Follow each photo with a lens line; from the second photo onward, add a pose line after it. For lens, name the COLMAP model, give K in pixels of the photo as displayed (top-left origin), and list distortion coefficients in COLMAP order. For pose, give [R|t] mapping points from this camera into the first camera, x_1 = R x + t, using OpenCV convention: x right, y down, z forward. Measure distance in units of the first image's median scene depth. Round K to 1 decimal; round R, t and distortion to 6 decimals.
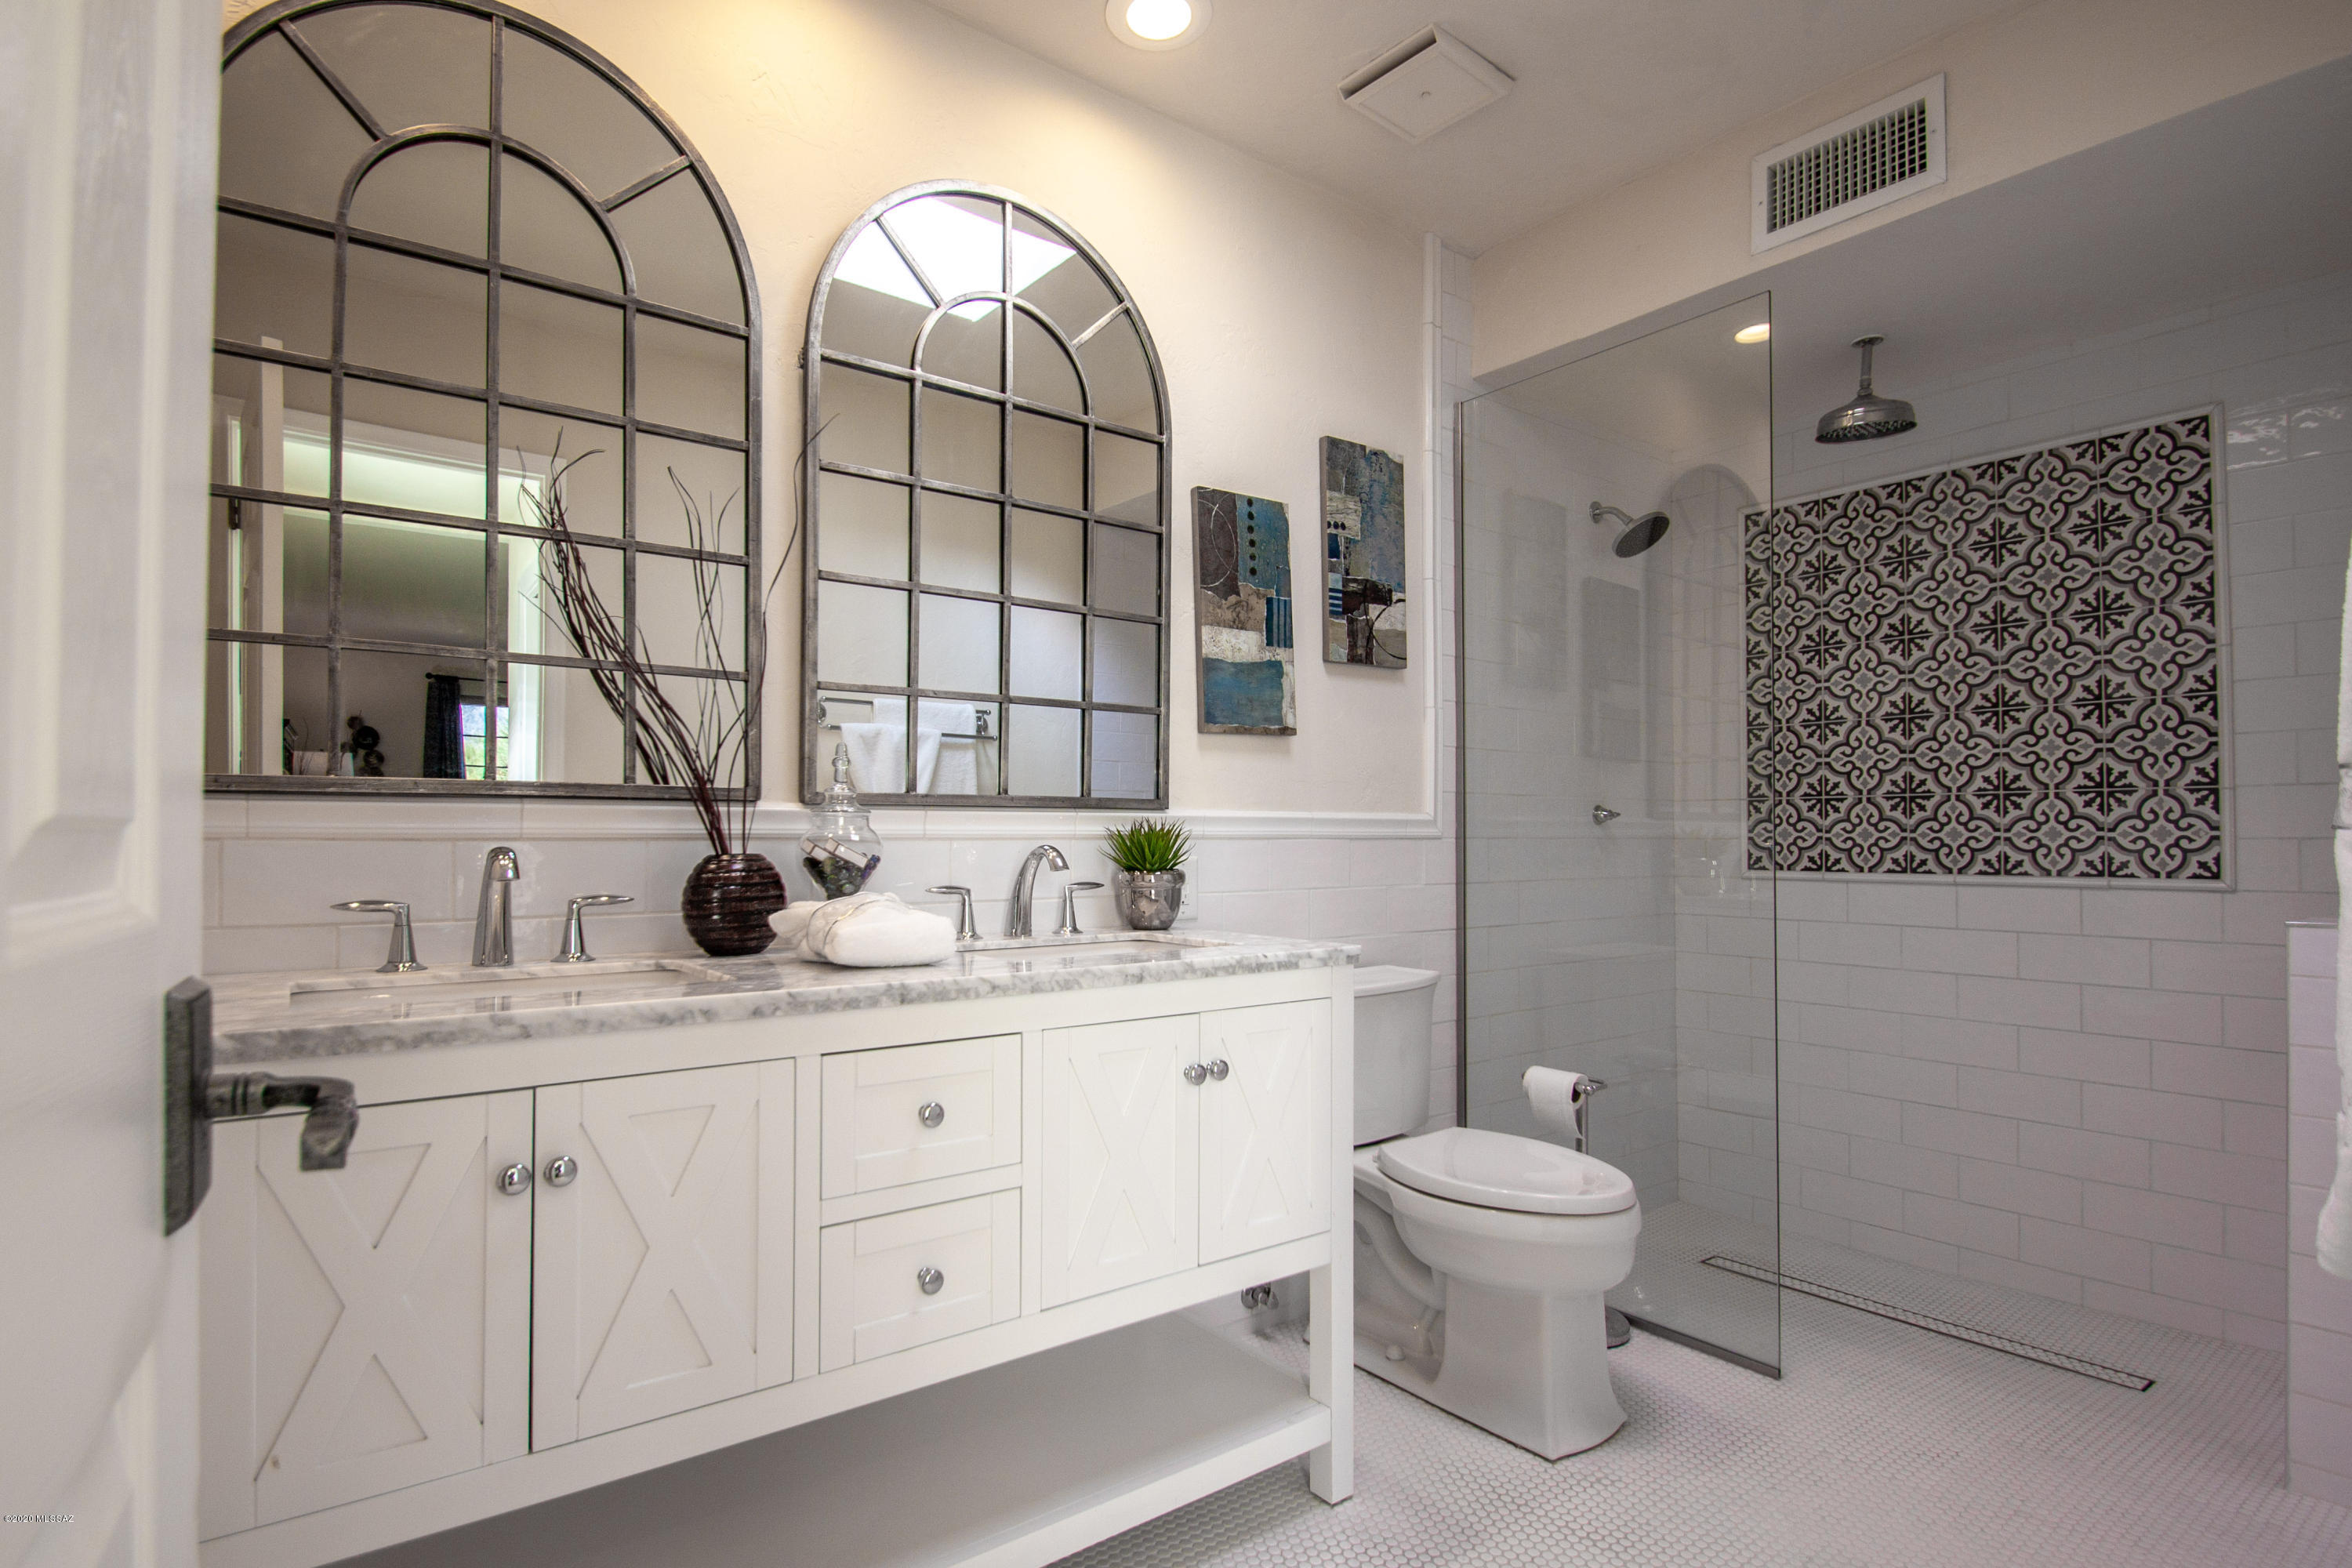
lens RADIAL K [[1086.9, 0, 1145.2], [0, 1086.9, 807.5], [0, 0, 1]] dist [-0.010471, -0.000886]
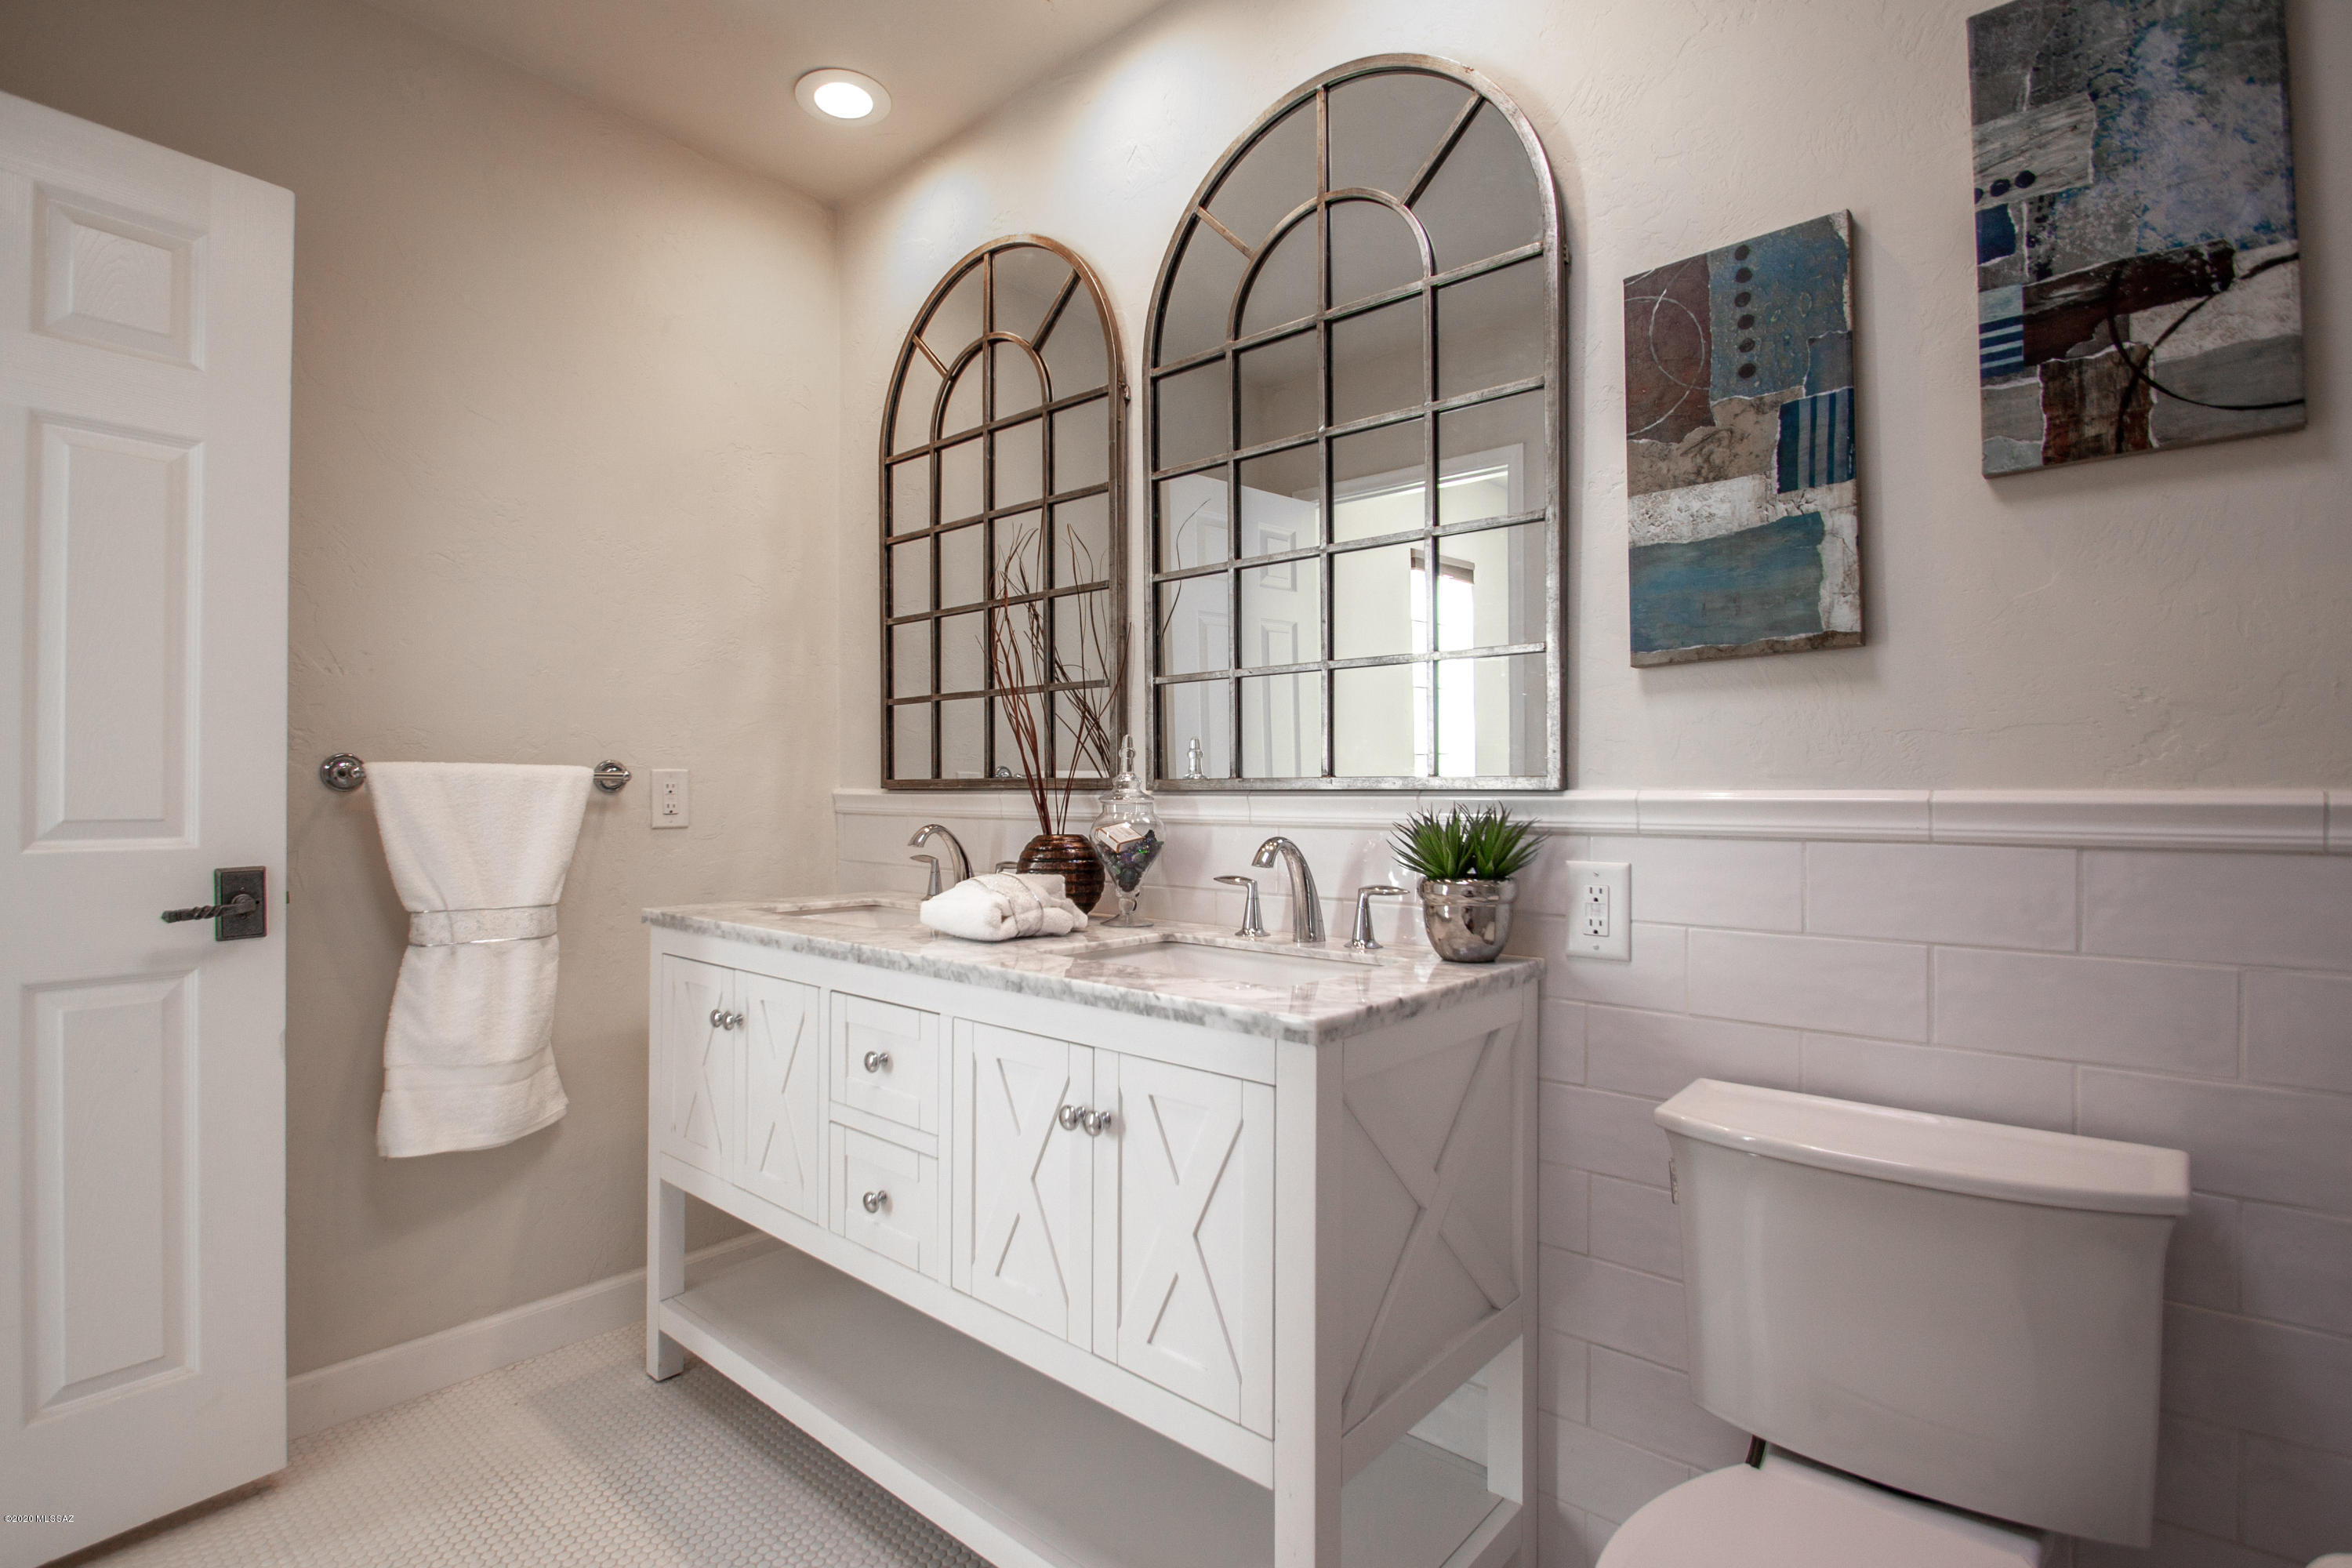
lens RADIAL K [[1085.4, 0, 1176.0], [0, 1085.4, 784.0], [0, 0, 1]] dist [-0.016983, -0.000963]
pose [[0.258912, -0.008559, -0.965863, 0.565890], [0.019959, 0.999795, -0.003509, -0.004237], [0.965695, -0.018369, 0.259030, 0.558816]]
